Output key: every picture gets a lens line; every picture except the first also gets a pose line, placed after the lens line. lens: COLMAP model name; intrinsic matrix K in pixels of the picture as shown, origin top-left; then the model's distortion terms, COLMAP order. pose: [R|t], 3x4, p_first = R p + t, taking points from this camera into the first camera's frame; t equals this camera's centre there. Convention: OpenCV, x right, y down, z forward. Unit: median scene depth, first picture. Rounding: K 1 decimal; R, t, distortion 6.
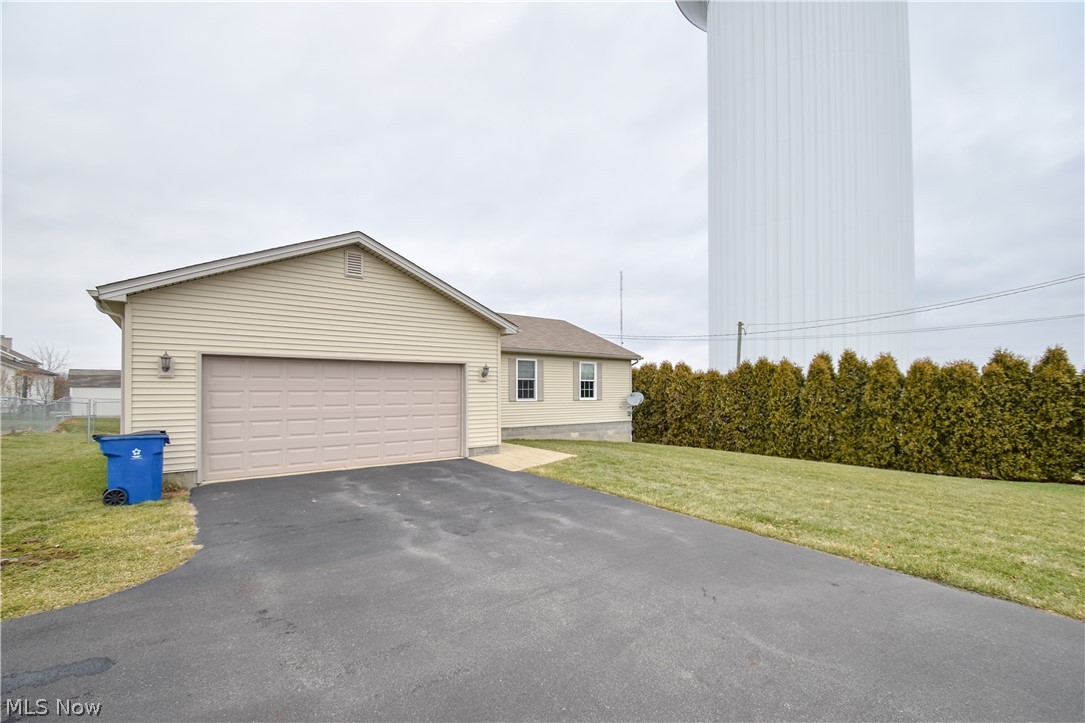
lens RADIAL K [[477.5, 0, 542.5], [0, 477.5, 387.9], [0, 0, 1]] dist [0.011329, -0.014312]
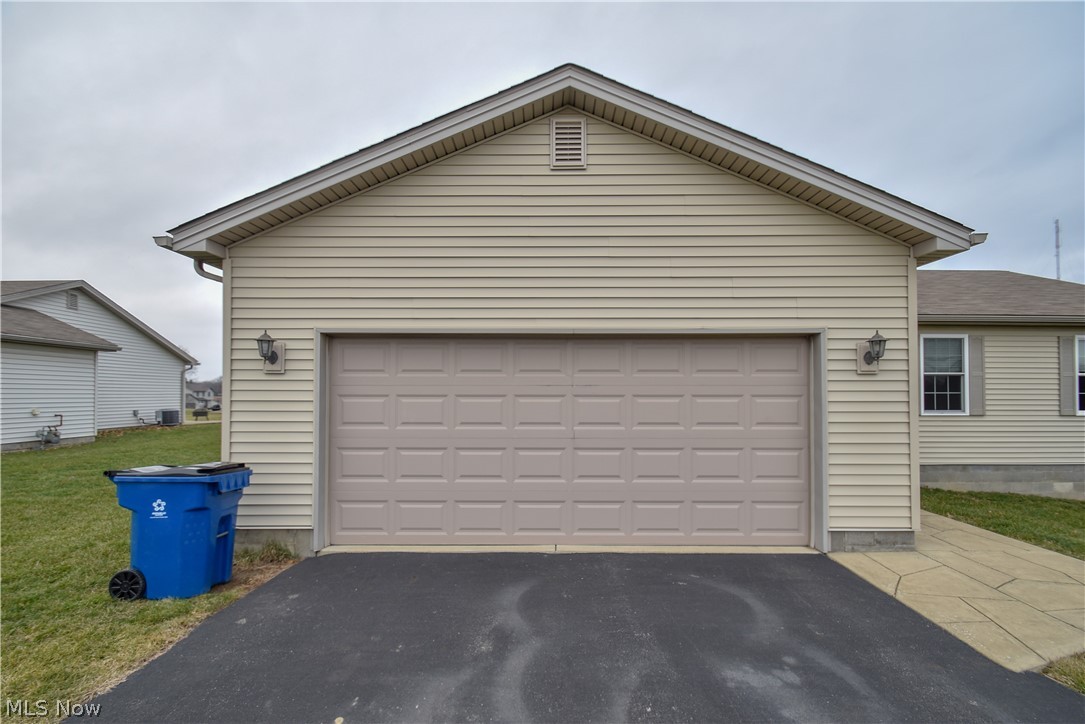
lens RADIAL K [[485.5, 0, 539.5], [0, 485.5, 385.2], [0, 0, 1]] dist [0.009939, -0.014631]
pose [[0.790656, -0.007853, -0.612210, -0.089838], [0.000602, 0.999927, -0.012049, 0.000855], [0.612261, 0.009158, 0.790603, 0.481066]]
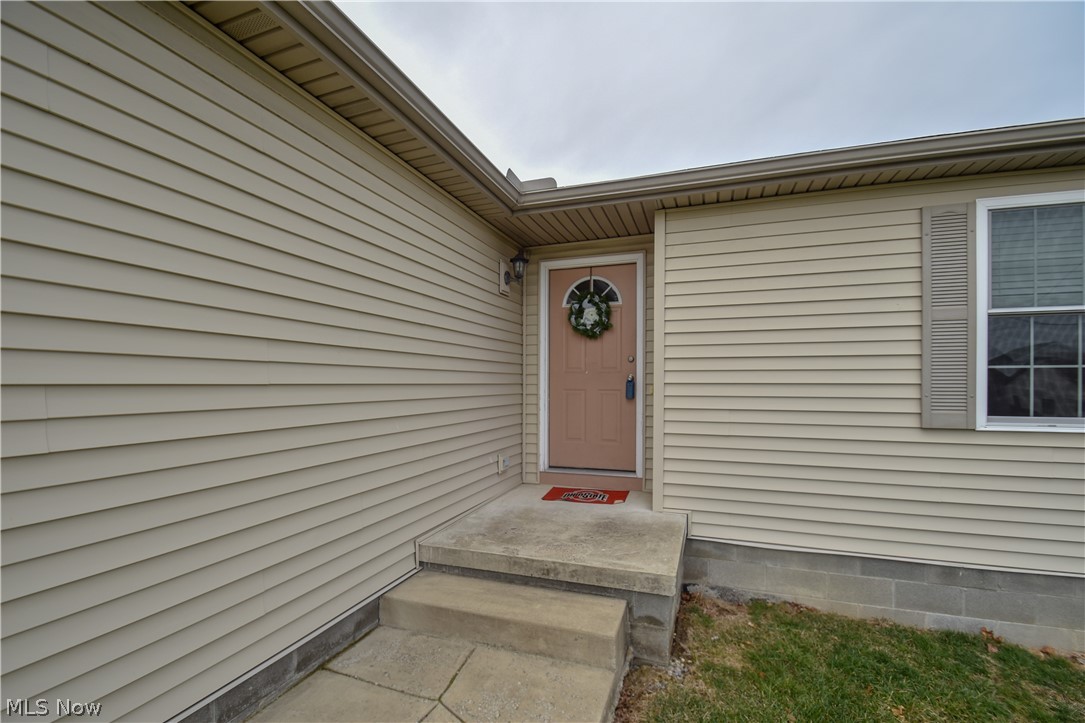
lens RADIAL K [[485.5, 0, 539.5], [0, 485.5, 384.7], [0, 0, 1]] dist [0.009939, -0.014631]
pose [[0.545311, 0.005779, -0.838214, 0.016503], [0.000254, 0.999975, 0.007060, 0.012687], [0.838234, -0.004063, 0.545296, 1.144705]]
